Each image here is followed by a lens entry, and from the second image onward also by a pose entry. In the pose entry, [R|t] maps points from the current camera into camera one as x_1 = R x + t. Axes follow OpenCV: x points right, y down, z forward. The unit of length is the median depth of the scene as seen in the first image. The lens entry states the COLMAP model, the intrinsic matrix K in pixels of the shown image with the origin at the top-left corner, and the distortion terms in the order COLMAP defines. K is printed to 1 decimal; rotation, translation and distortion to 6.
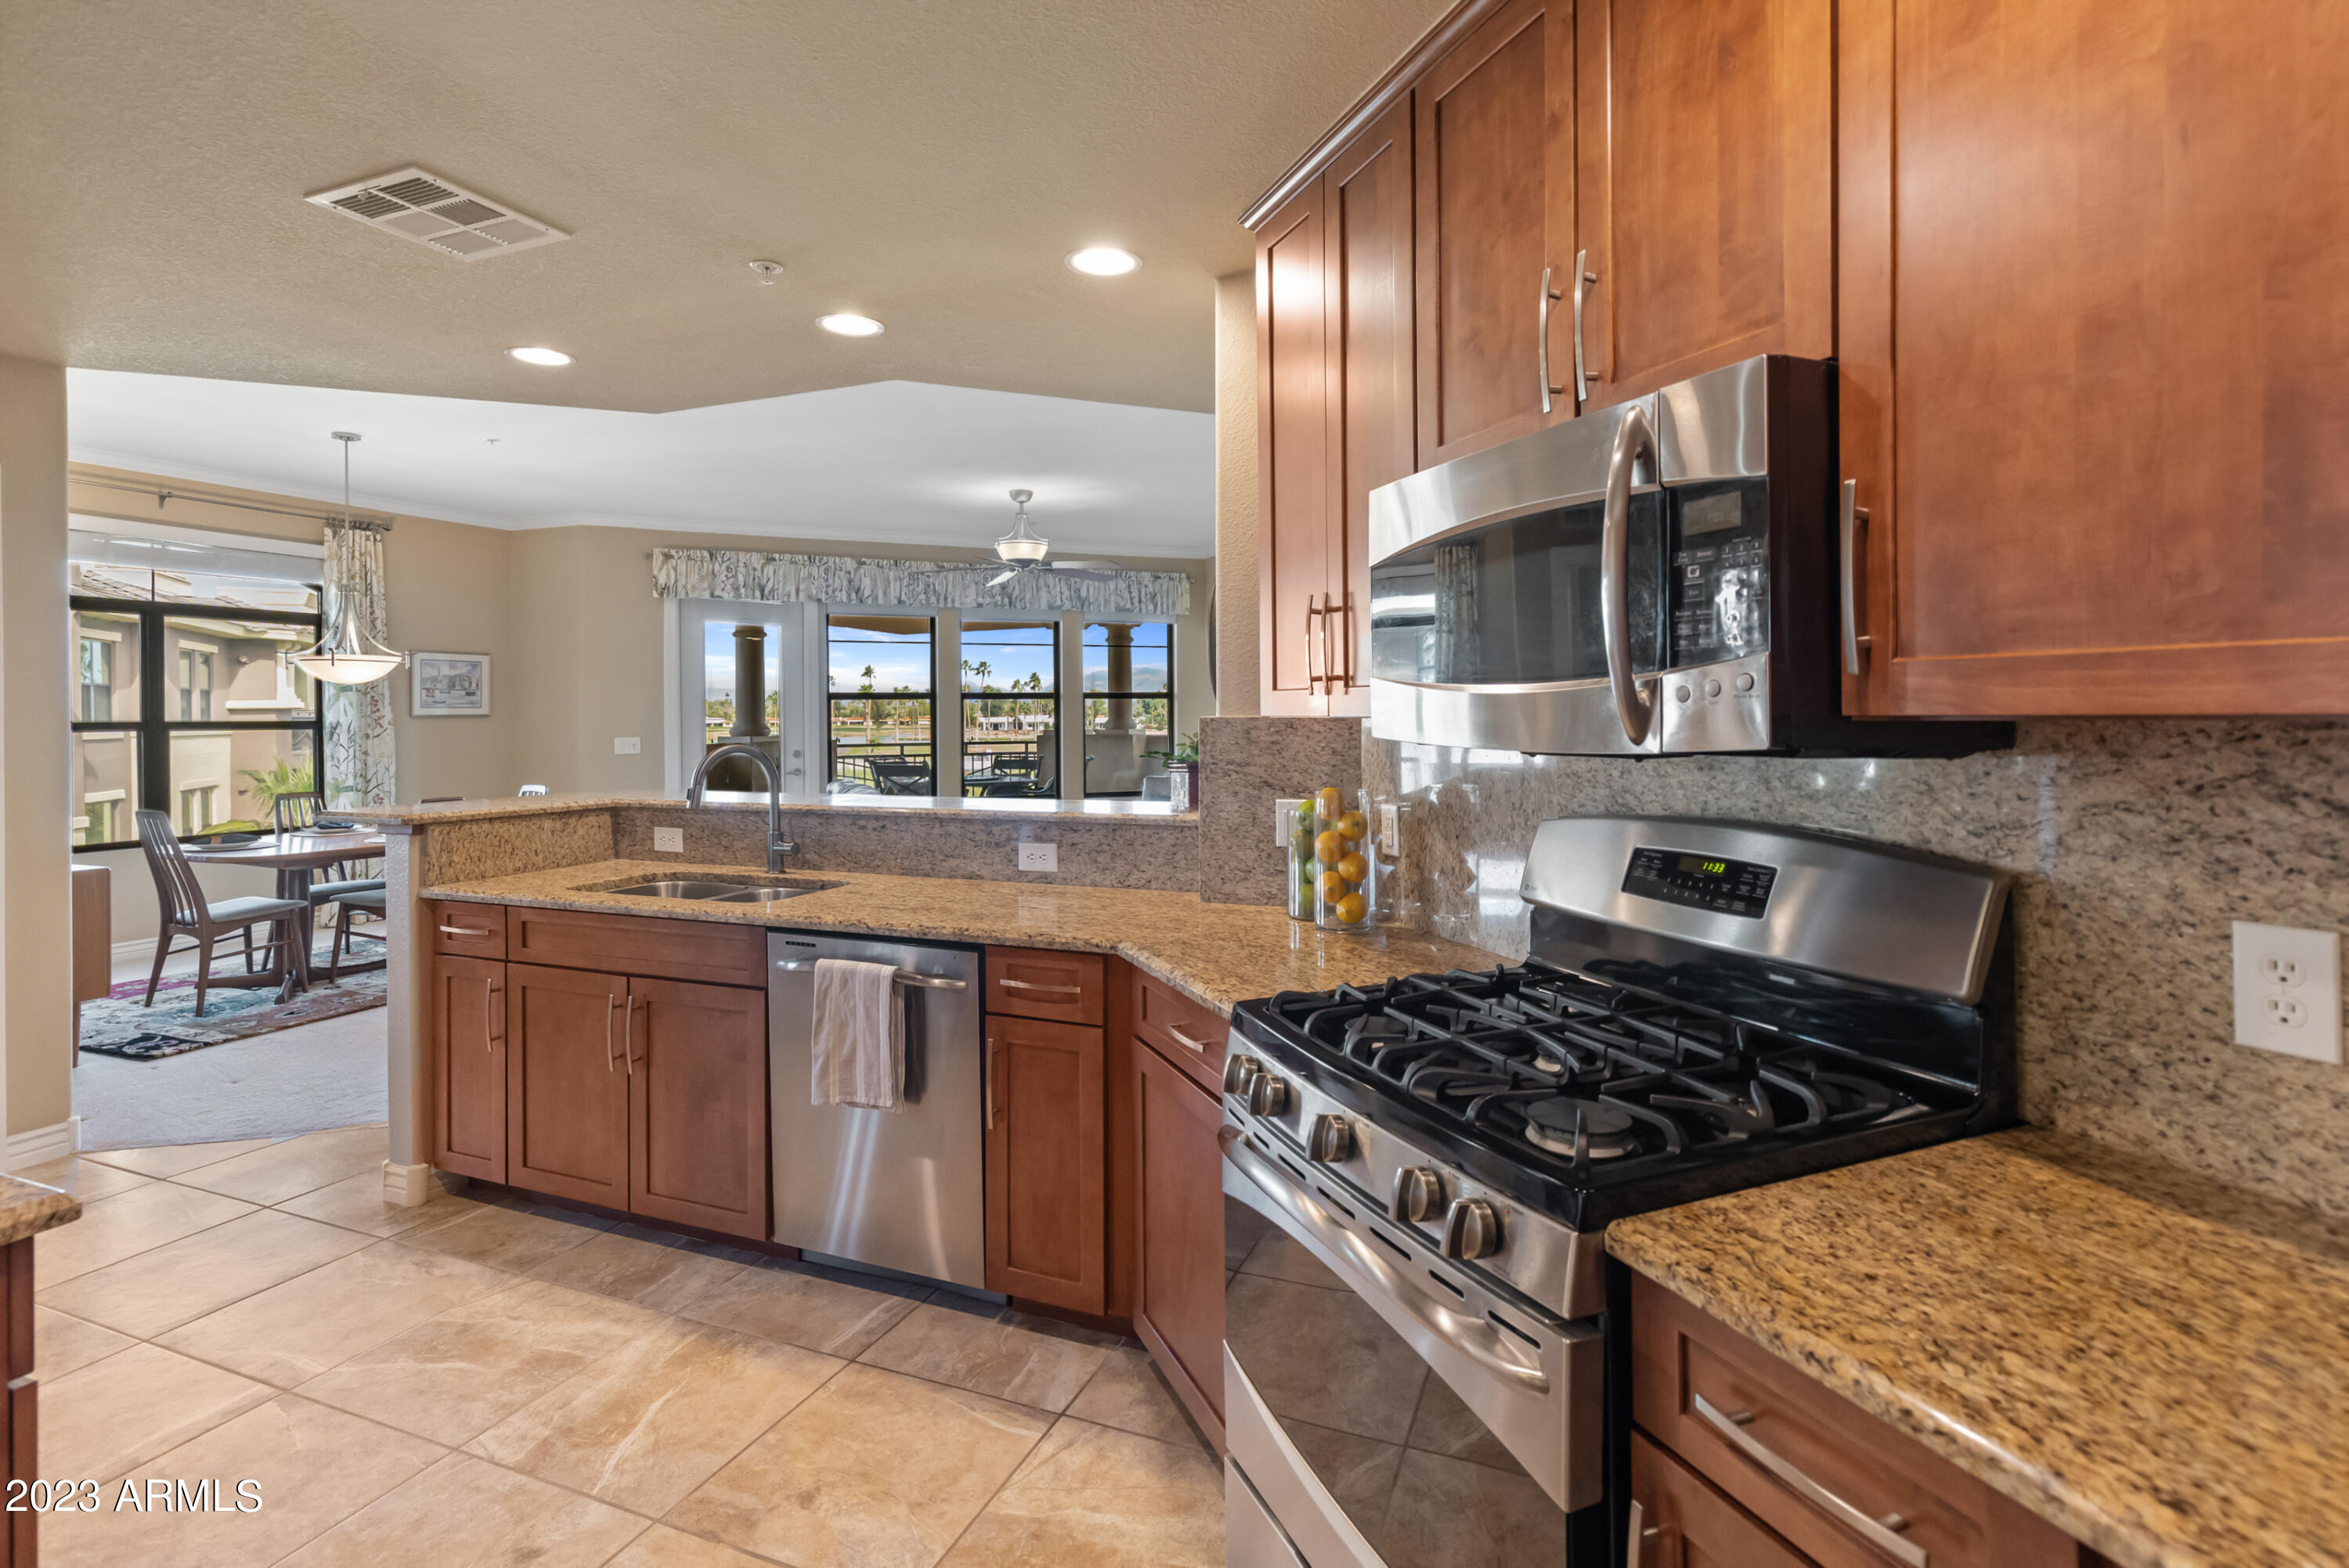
lens RADIAL K [[1129.4, 0, 1185.1], [0, 1129.4, 724.3], [0, 0, 1]] dist [0.013538, -0.002670]
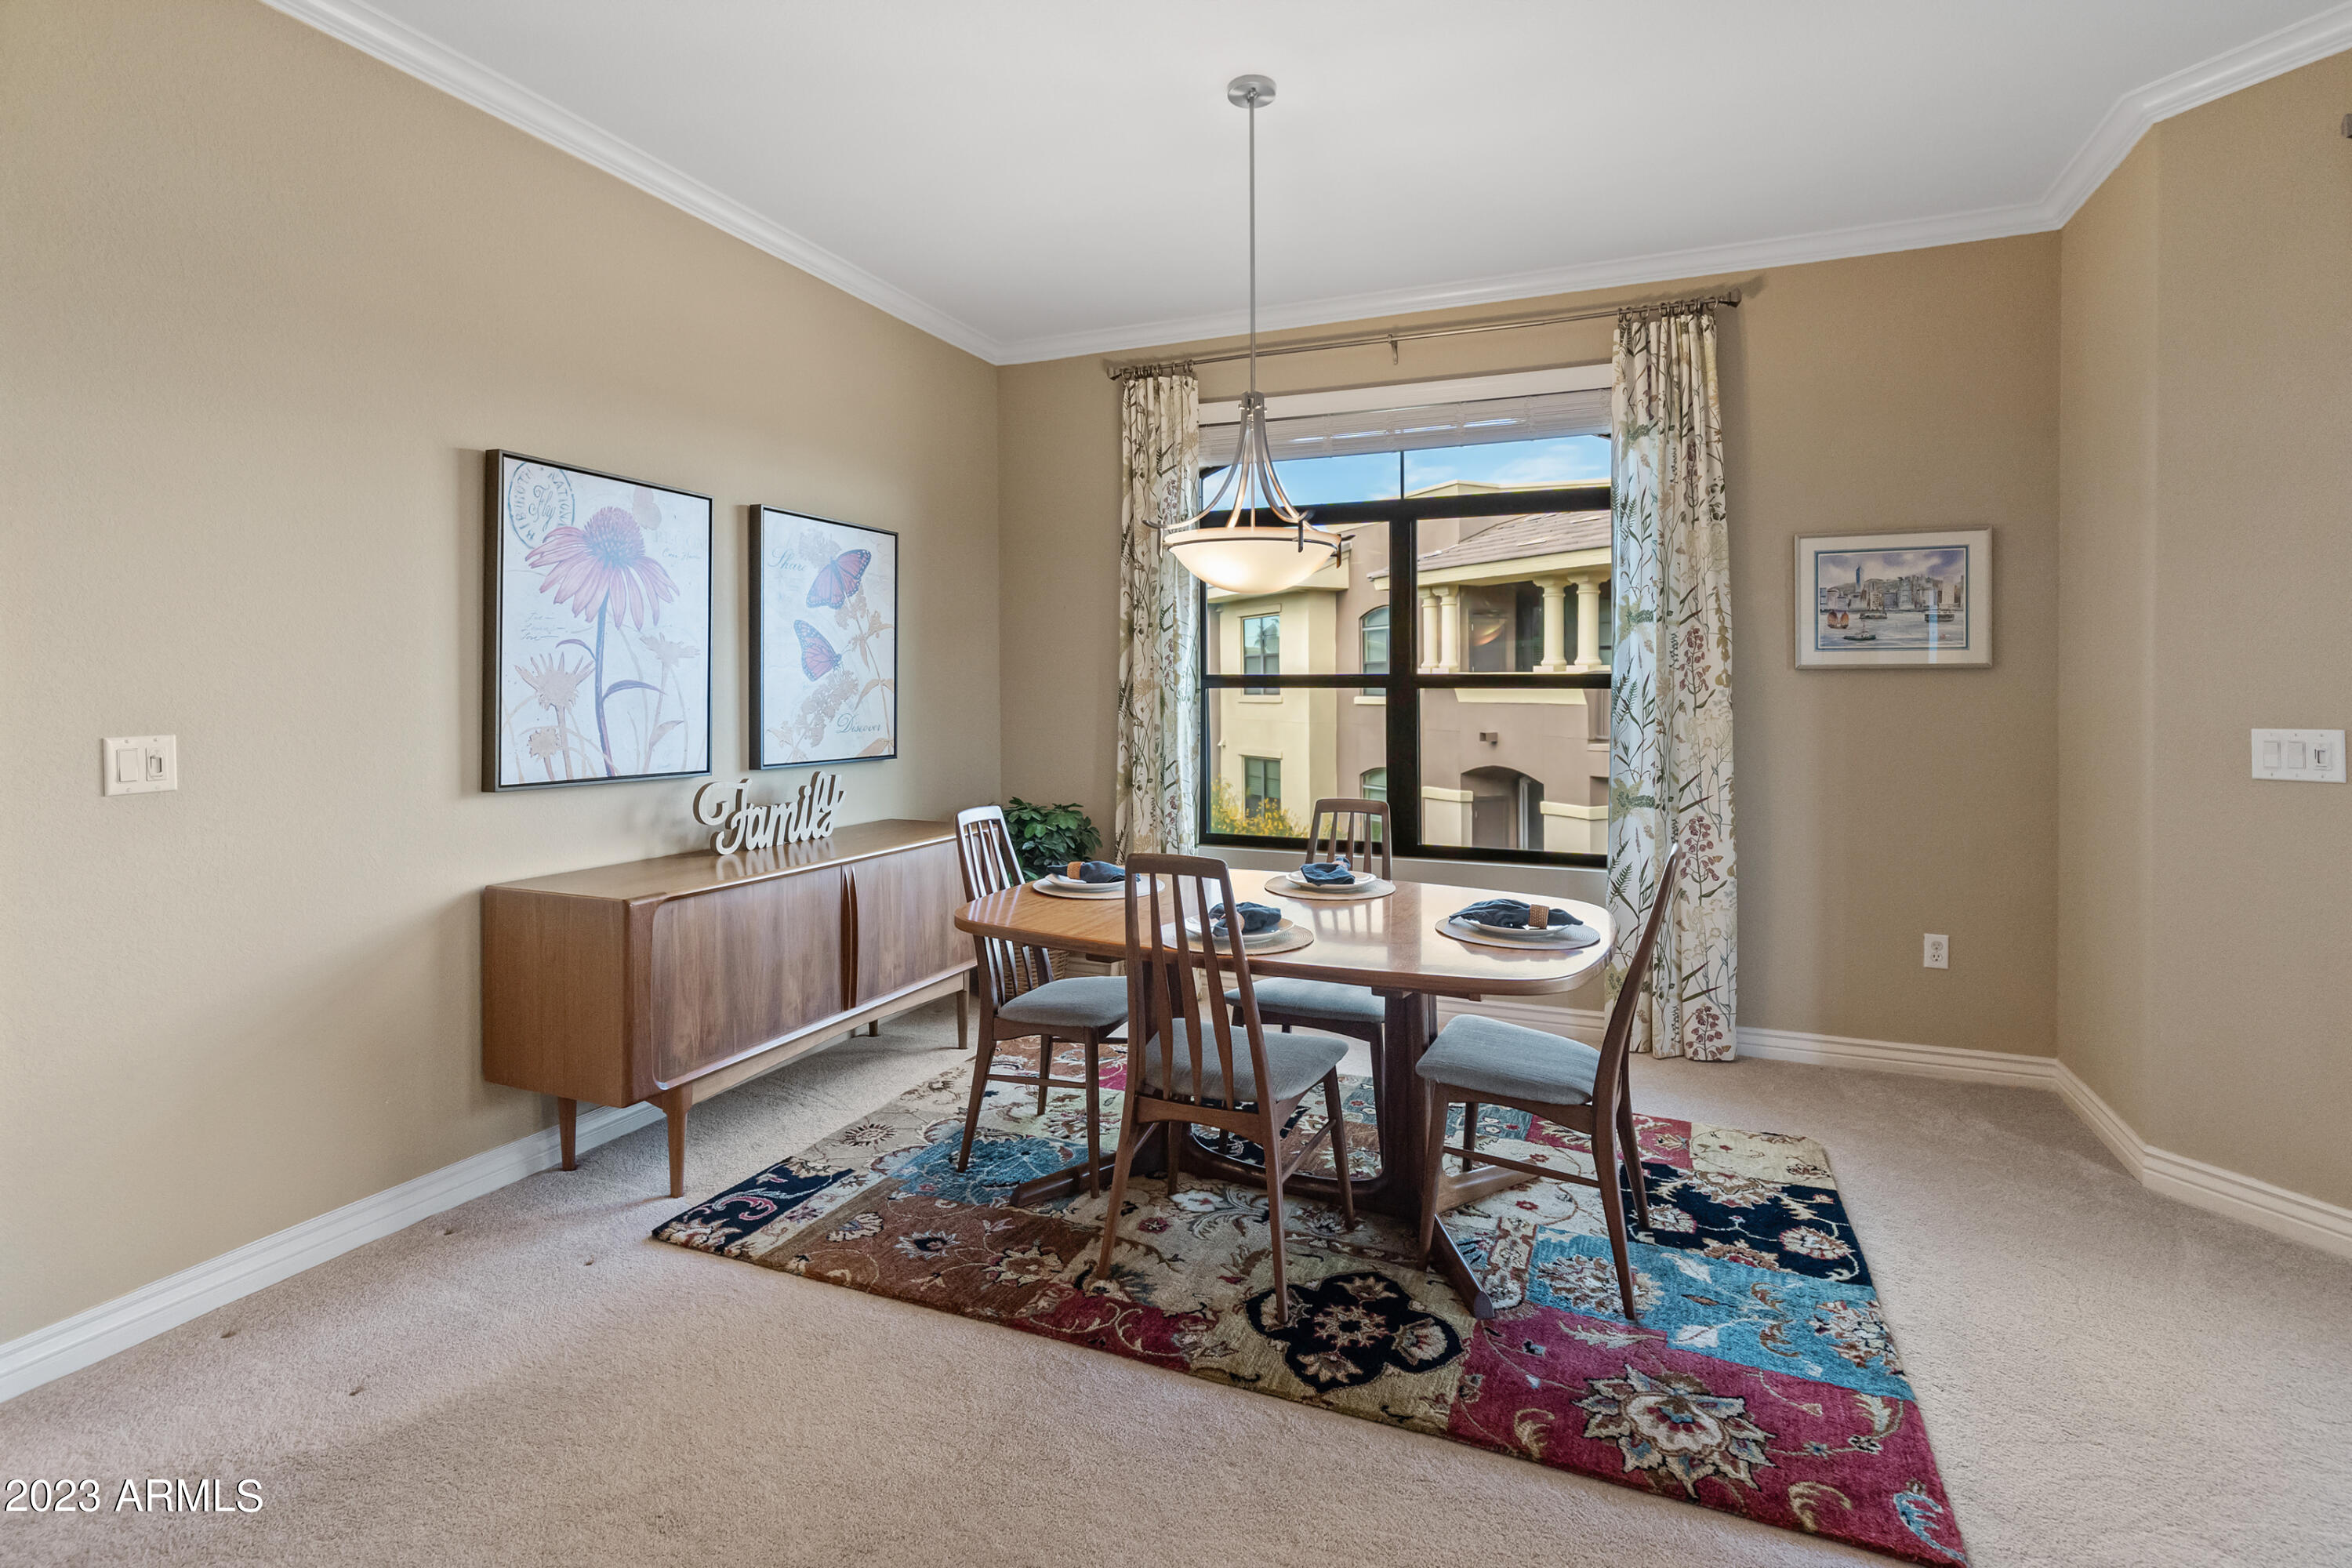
lens RADIAL K [[1131.0, 0, 1208.2], [0, 1131.0, 685.0], [0, 0, 1]] dist [0.013538, -0.002670]
pose [[0.003784, -0.000642, -0.999993, -0.172670], [-0.007486, 0.999972, -0.000671, 0.002519], [0.999965, 0.007489, 0.003779, 0.694342]]
